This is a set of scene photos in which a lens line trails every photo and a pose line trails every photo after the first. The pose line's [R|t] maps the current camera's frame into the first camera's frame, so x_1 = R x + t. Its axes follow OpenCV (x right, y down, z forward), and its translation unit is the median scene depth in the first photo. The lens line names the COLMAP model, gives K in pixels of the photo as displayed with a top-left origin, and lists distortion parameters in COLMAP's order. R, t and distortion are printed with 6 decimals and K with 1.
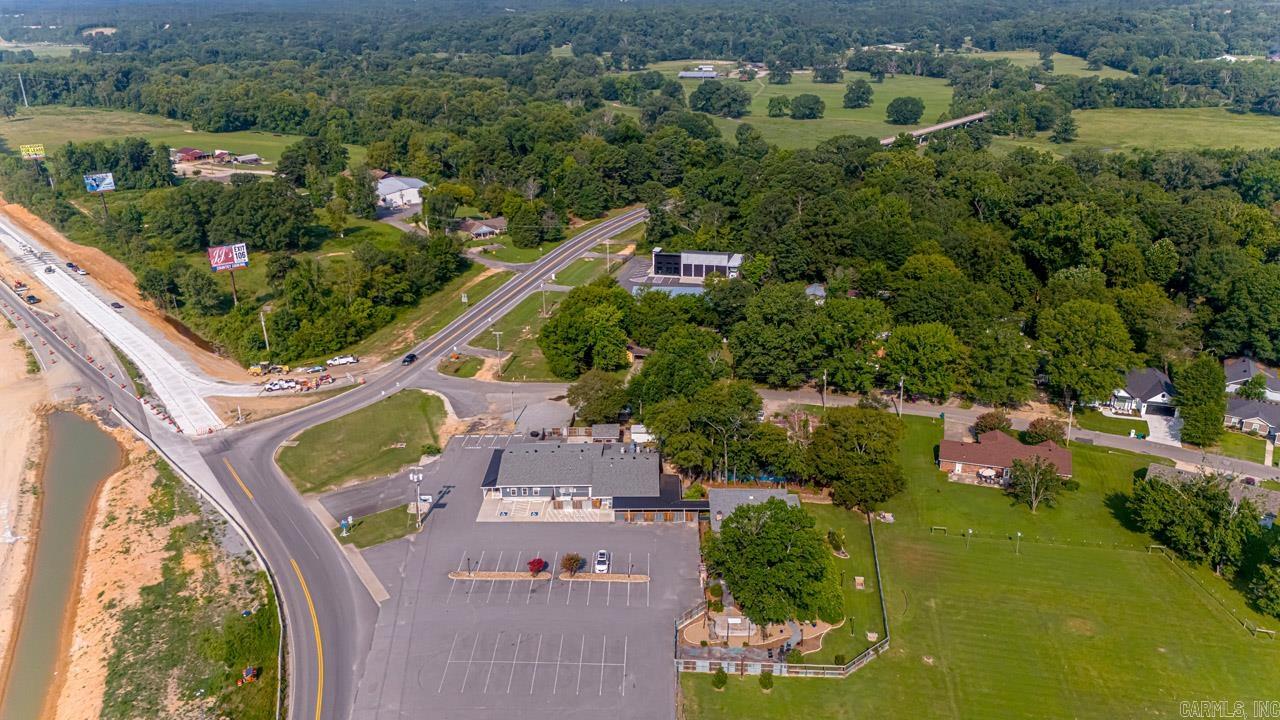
lens RADIAL K [[934.1, 0, 640.0], [0, 934.1, 360.0], [0, 0, 1]] dist [0.066346, -0.068477]
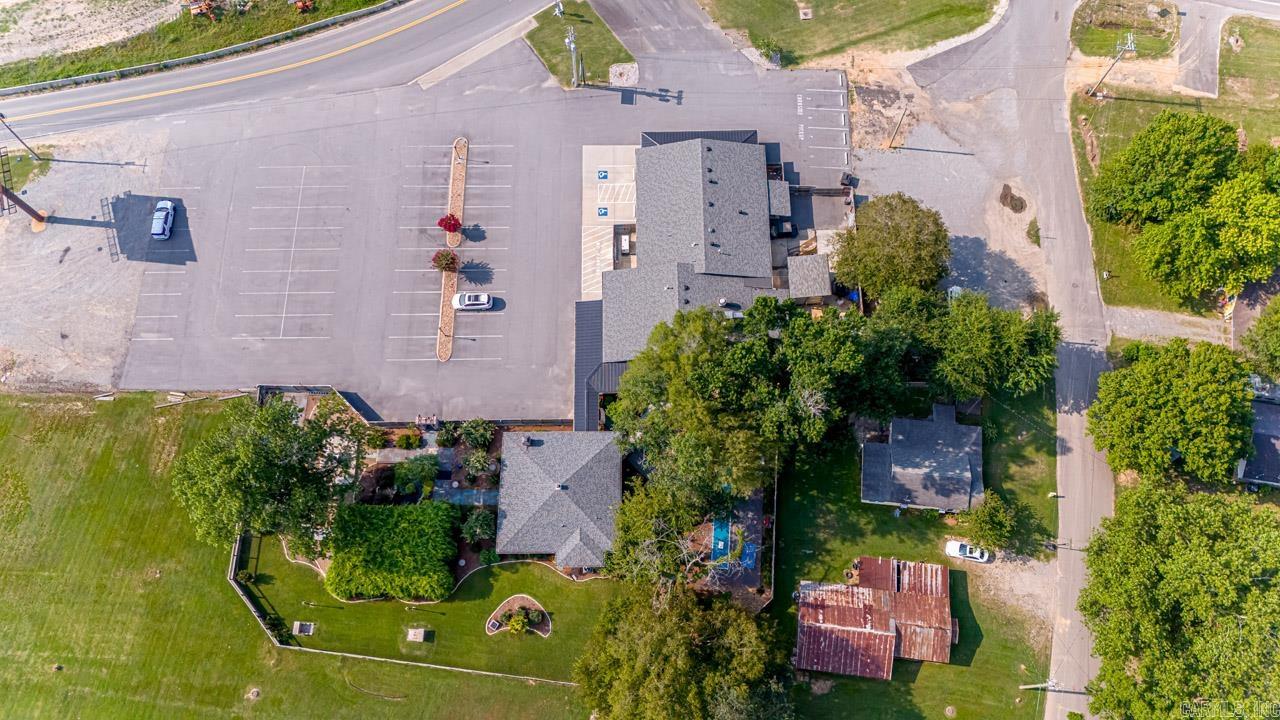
lens RADIAL K [[934.1, 0, 640.0], [0, 934.1, 360.0], [0, 0, 1]] dist [0.066346, -0.068477]
pose [[0.026175, 0.946527, -0.321561, 0.195802], [-0.349715, 0.310015, 0.884076, -0.382346], [0.936490, 0.089314, 0.339129, 0.649319]]
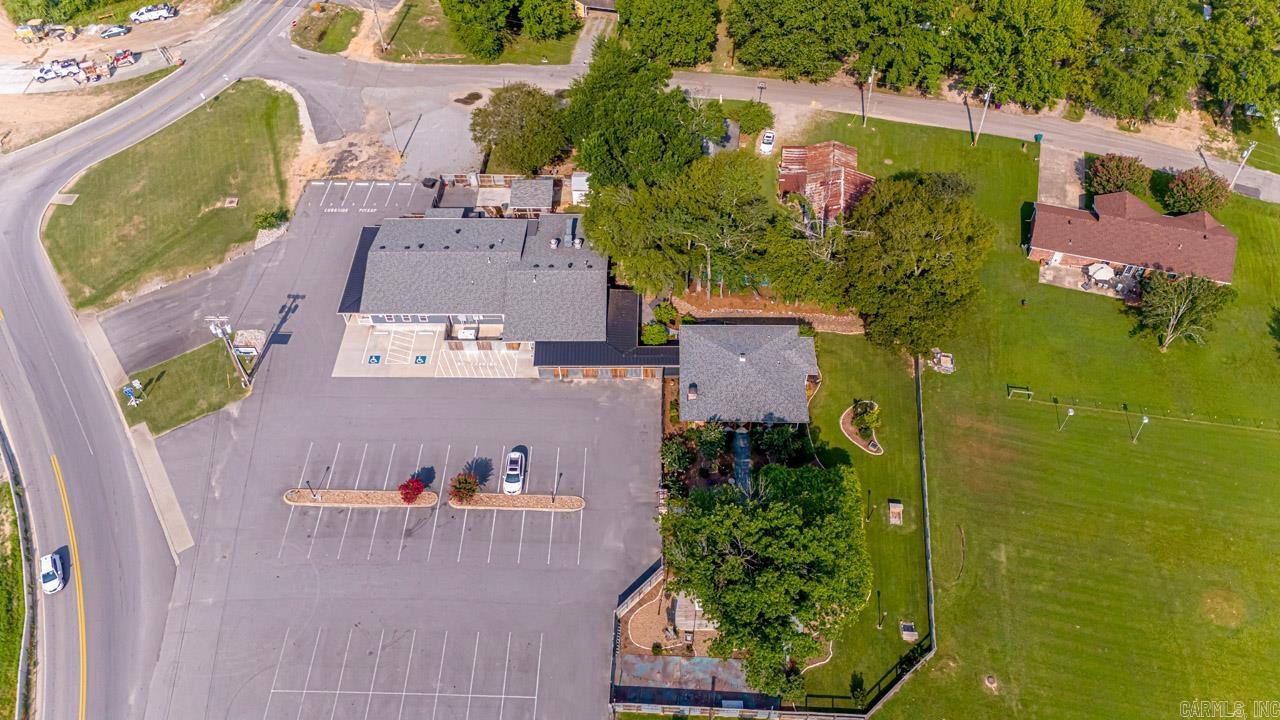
lens RADIAL K [[934.1, 0, 640.0], [0, 934.1, 360.0], [0, 0, 1]] dist [0.066346, -0.068477]
pose [[0.999991, -0.004204, -0.000224, 0.037355], [0.003777, 0.872378, 0.488818, -0.135232], [-0.001860, -0.488815, 0.872386, 0.339831]]
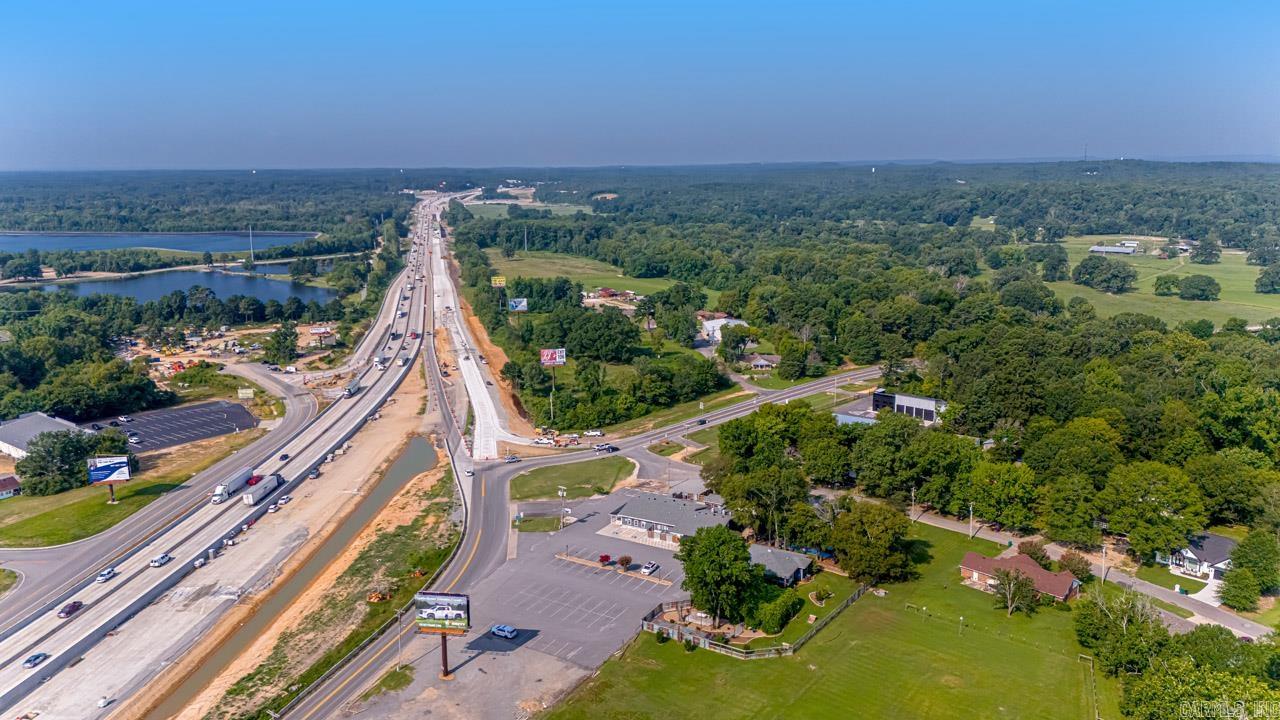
lens RADIAL K [[924.0, 0, 640.0], [0, 924.0, 360.0], [0, 0, 1]] dist [0.110052, -0.166728]
pose [[0.889148, 0.102228, -0.446055, 0.412755], [-0.173627, 0.977208, -0.122142, 0.058911], [0.423402, 0.186050, 0.886632, -0.250686]]
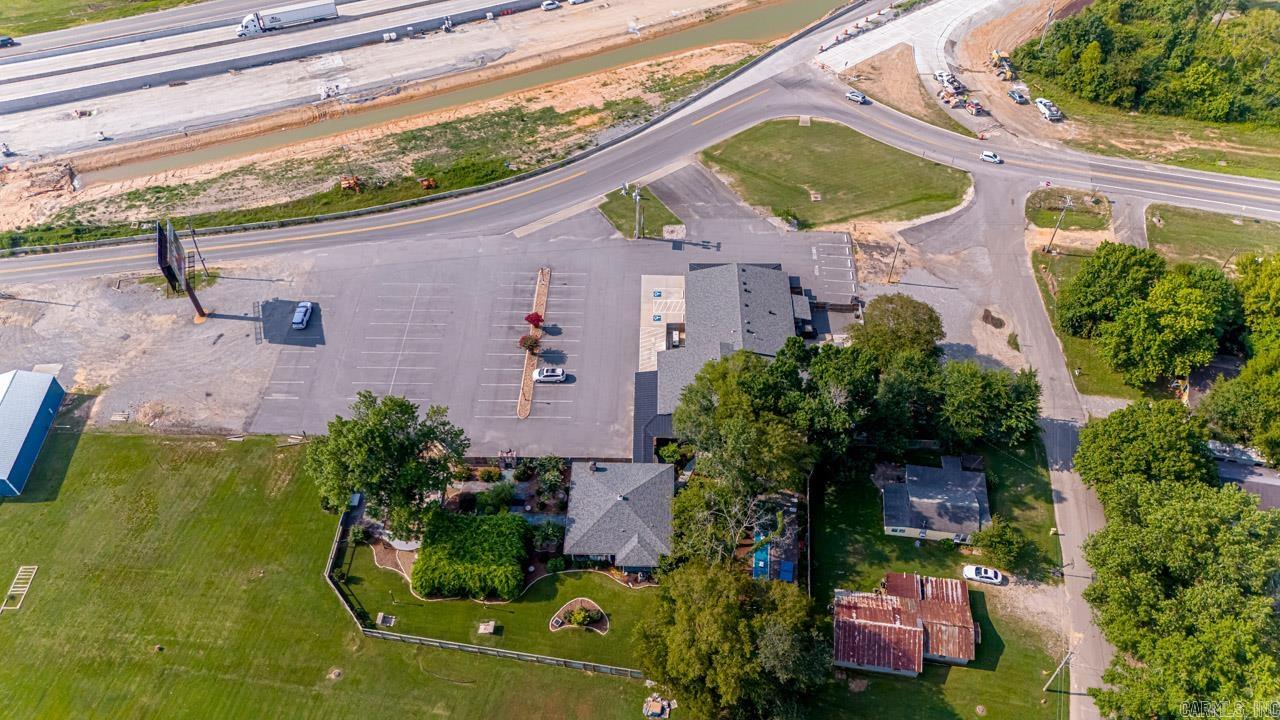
lens RADIAL K [[934.1, 0, 640.0], [0, 934.1, 360.0], [0, 0, 1]] dist [0.066346, -0.068477]
pose [[-0.003027, 0.762735, -0.646704, 0.416422], [-0.353752, 0.604073, 0.714111, -0.373055], [0.935334, 0.230935, 0.267990, 0.619262]]
